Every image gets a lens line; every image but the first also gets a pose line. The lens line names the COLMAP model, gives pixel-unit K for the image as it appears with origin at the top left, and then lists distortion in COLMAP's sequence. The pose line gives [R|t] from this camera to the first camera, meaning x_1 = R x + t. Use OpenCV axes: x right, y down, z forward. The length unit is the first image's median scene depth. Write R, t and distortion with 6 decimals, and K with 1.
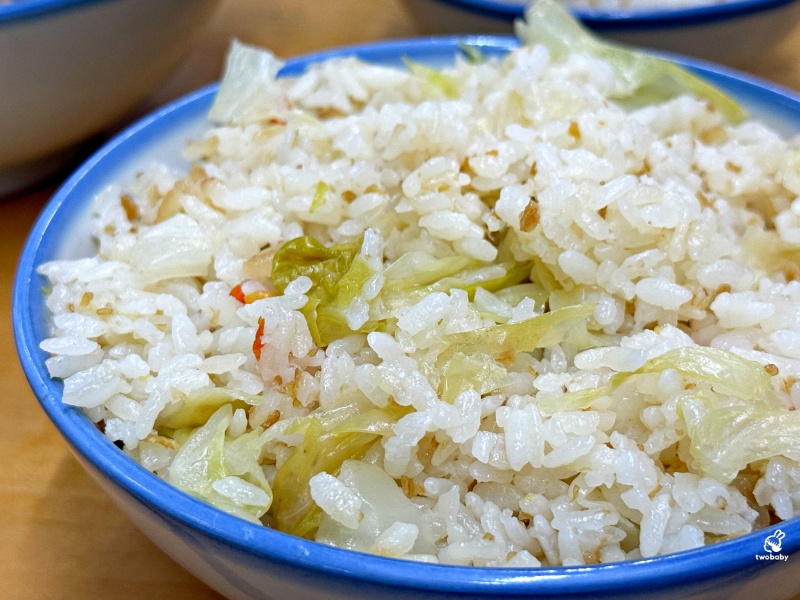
lens RADIAL K [[1395.2, 0, 400.0], [0, 1395.2, 300.0], [0, 0, 1]] dist [0.112644, 0.006941]
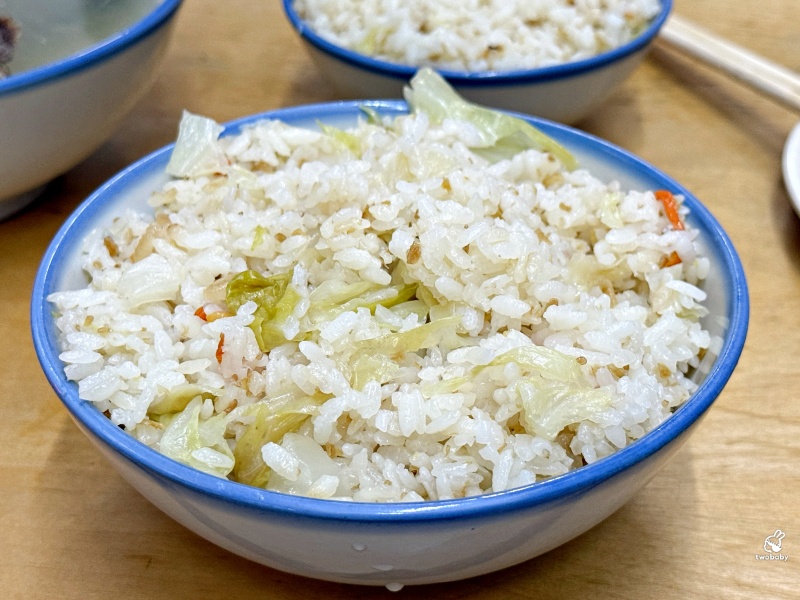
lens RADIAL K [[1395.2, 0, 400.0], [0, 1395.2, 300.0], [0, 0, 1]] dist [0.112644, 0.006941]
pose [[0.997595, -0.025291, 0.064536, -0.010829], [0.024105, 0.999527, 0.019096, -0.040174], [-0.064989, -0.017494, 0.997733, -0.376688]]
